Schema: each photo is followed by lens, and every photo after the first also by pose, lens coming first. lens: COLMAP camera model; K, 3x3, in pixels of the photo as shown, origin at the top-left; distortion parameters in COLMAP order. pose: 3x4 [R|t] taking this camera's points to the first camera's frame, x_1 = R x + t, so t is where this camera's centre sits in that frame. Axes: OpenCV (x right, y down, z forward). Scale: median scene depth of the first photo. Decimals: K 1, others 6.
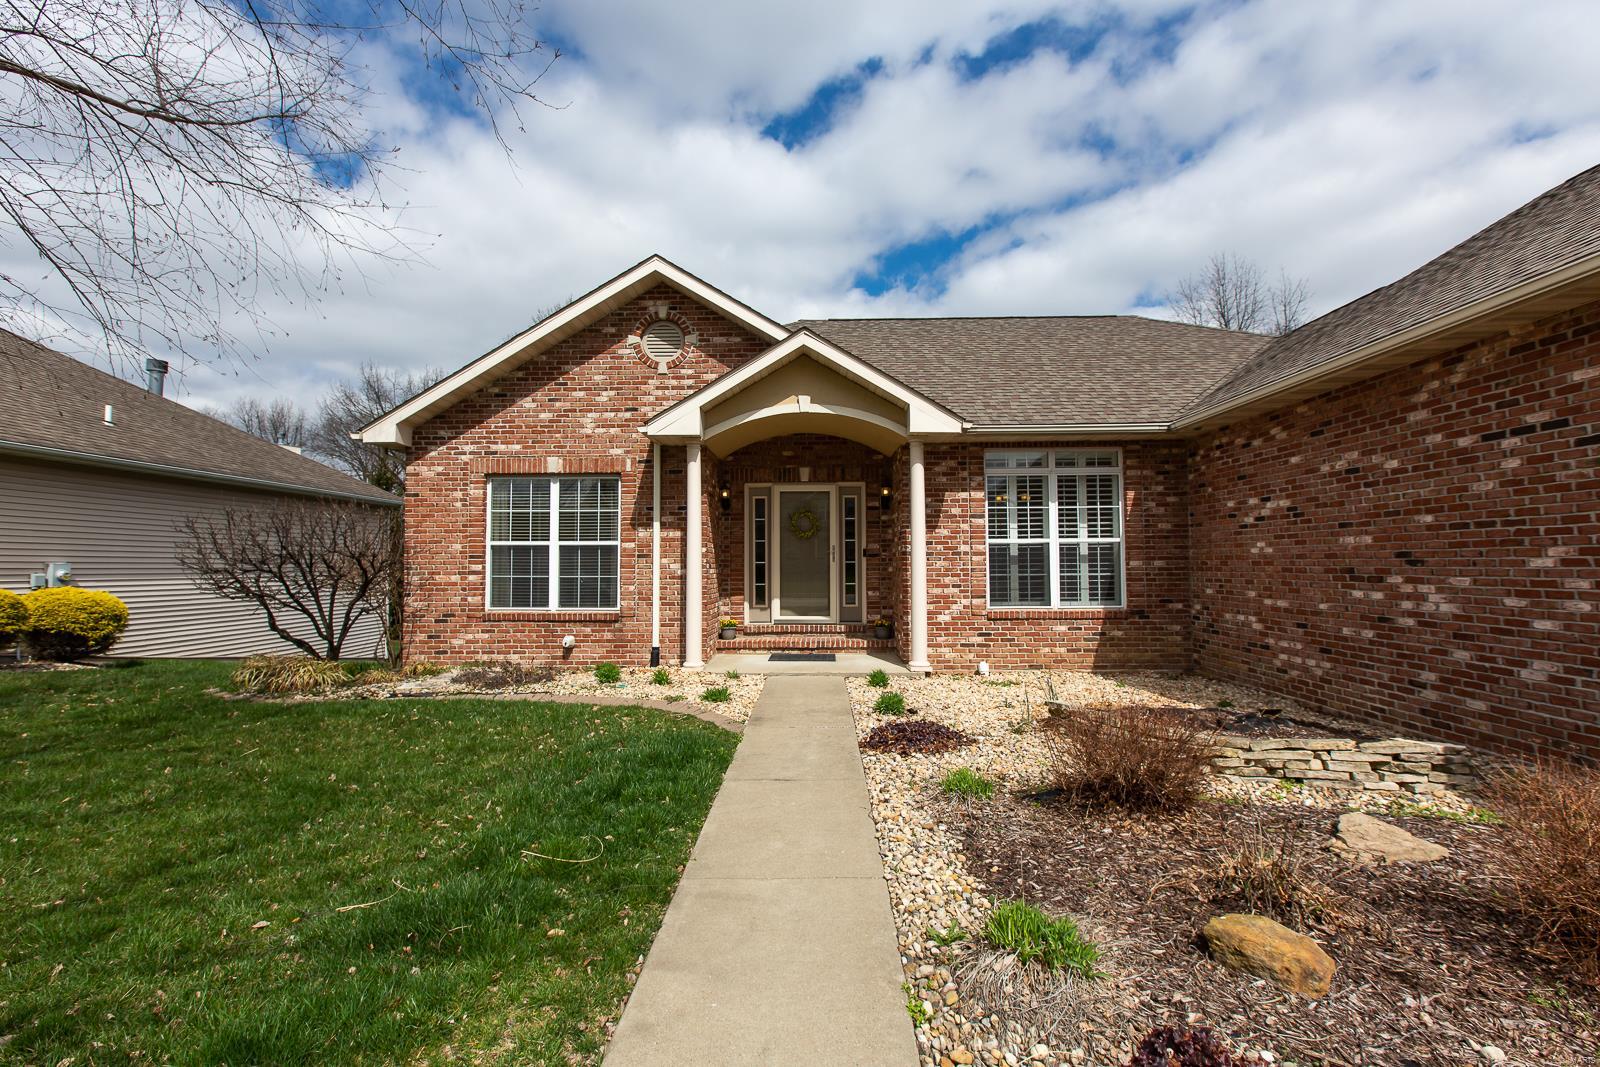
lens RADIAL K [[754.1, 0, 808.5], [0, 754.1, 535.2], [0, 0, 1]] dist [0.002802, 0.001175]
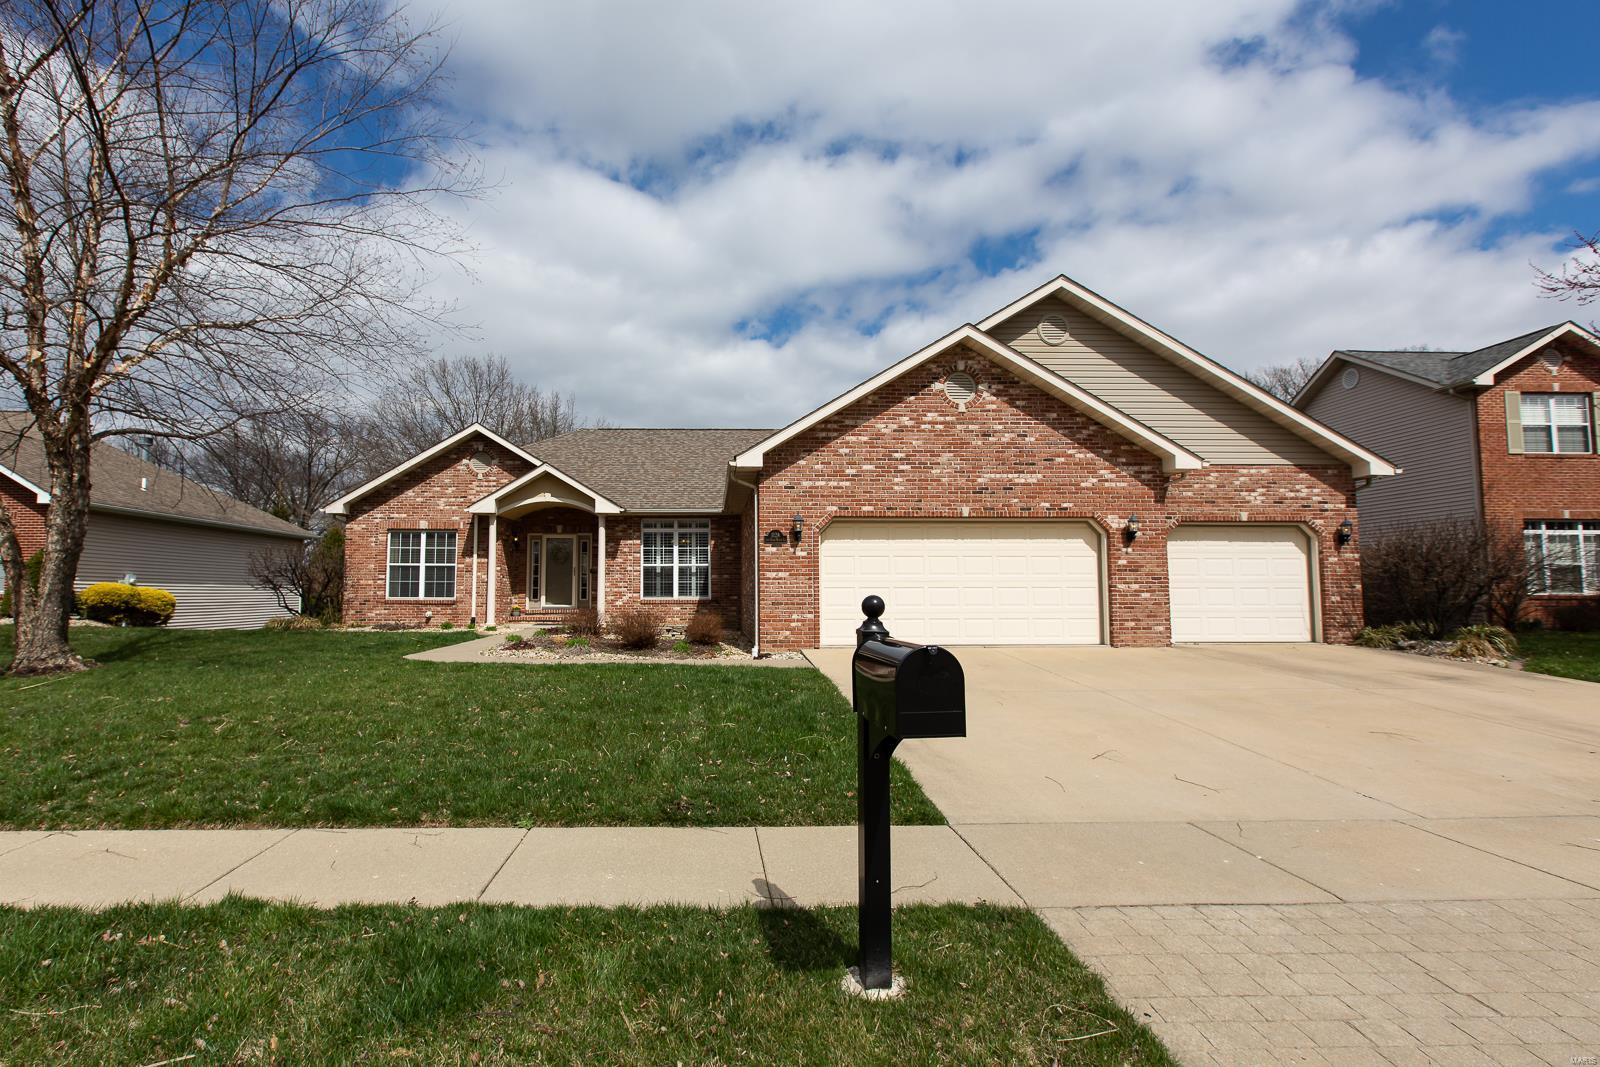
lens RADIAL K [[915.0, 0, 789.9], [0, 915.0, 531.6], [0, 0, 1]] dist [-0.003396, -0.000182]
pose [[0.998622, 0.008789, 0.051734, 0.496026], [-0.006933, 0.999329, -0.035961, 0.003855], [-0.052015, 0.035553, 0.998013, -1.433886]]
